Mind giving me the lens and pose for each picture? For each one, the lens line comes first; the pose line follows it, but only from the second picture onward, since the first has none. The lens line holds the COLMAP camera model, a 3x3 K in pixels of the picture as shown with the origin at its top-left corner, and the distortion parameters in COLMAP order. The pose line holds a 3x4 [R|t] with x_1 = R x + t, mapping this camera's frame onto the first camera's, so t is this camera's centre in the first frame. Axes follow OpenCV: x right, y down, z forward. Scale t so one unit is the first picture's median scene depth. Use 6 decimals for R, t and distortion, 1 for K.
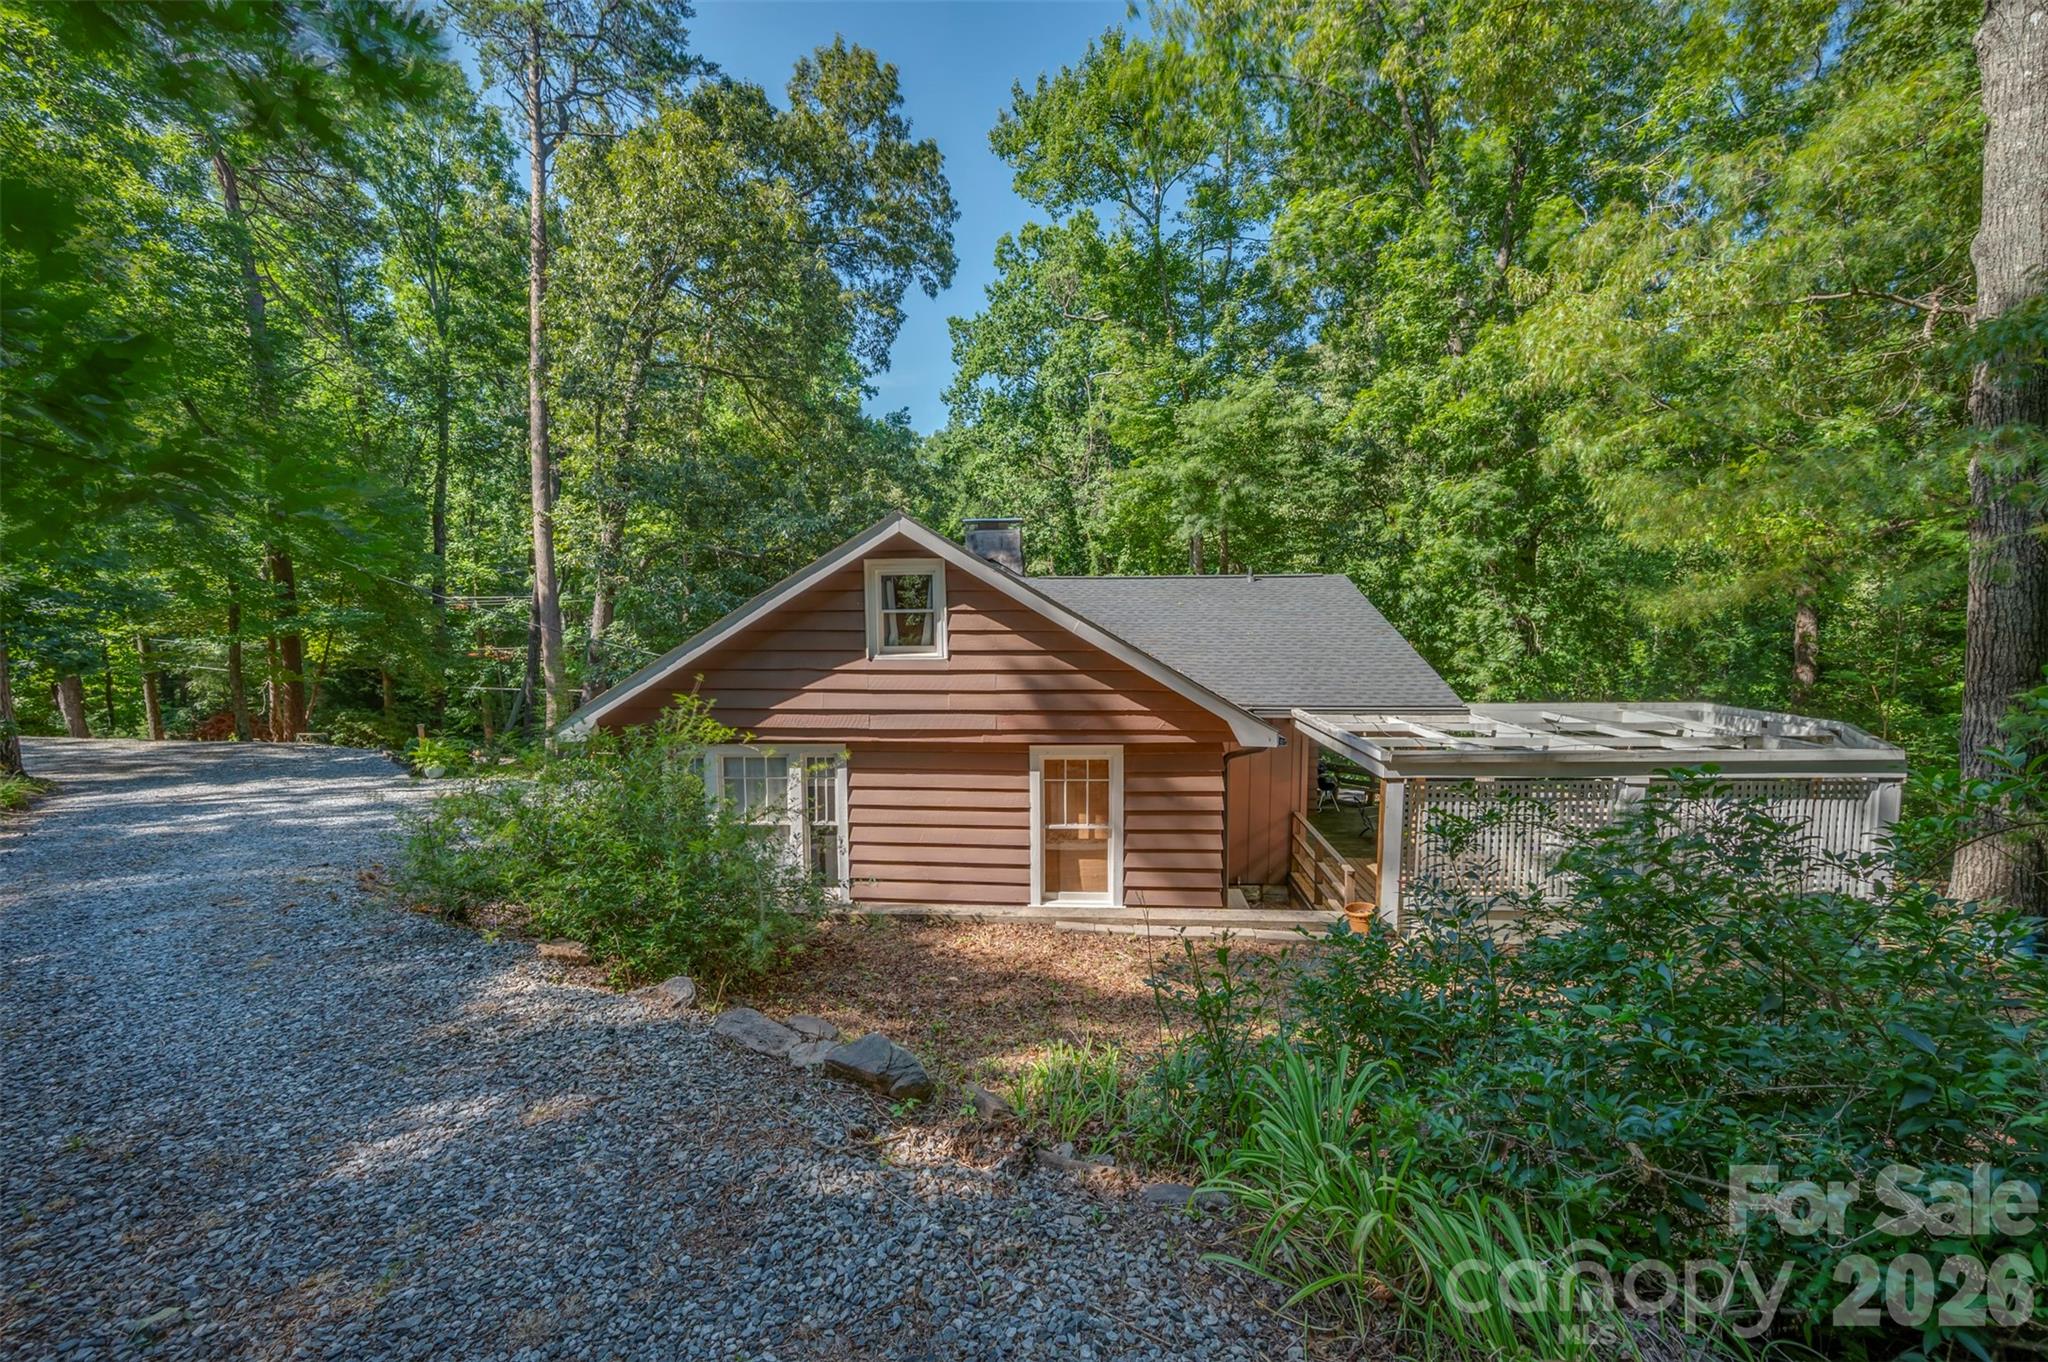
lens RADIAL K [[818.3, 0, 1028.3], [0, 818.3, 683.2], [0, 0, 1]] dist [0.000606, -0.000301]
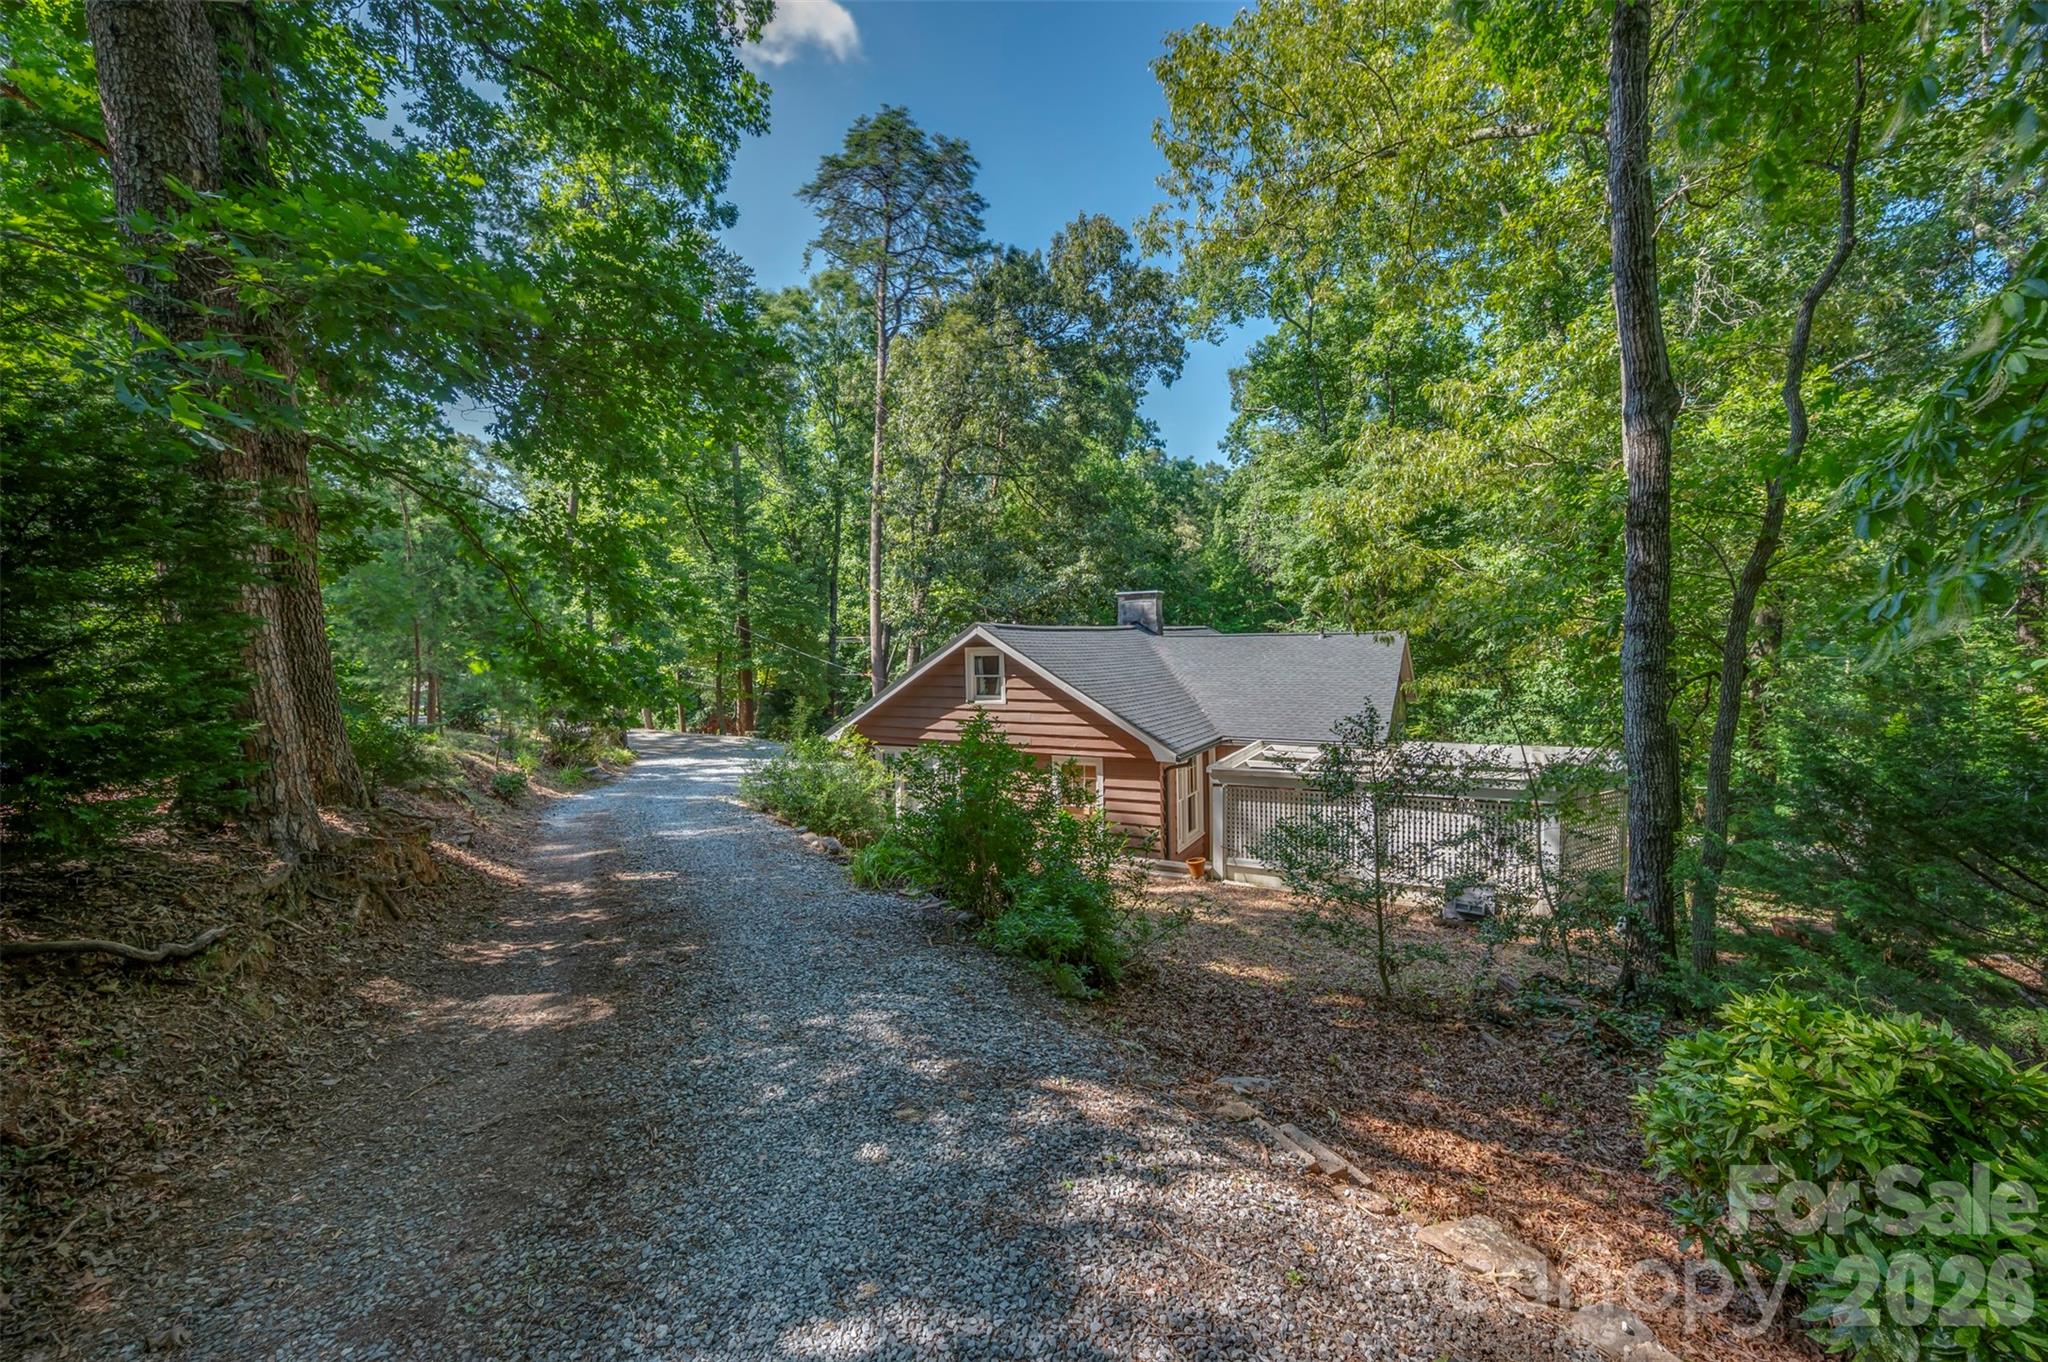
lens RADIAL K [[818.3, 0, 1028.3], [0, 818.3, 683.2], [0, 0, 1]] dist [0.000606, -0.000301]
pose [[0.910620, 0.011372, -0.413089, 0.269725], [-0.019375, 0.999697, -0.015189, -0.019104], [0.412791, 0.021835, 0.910564, -0.233488]]
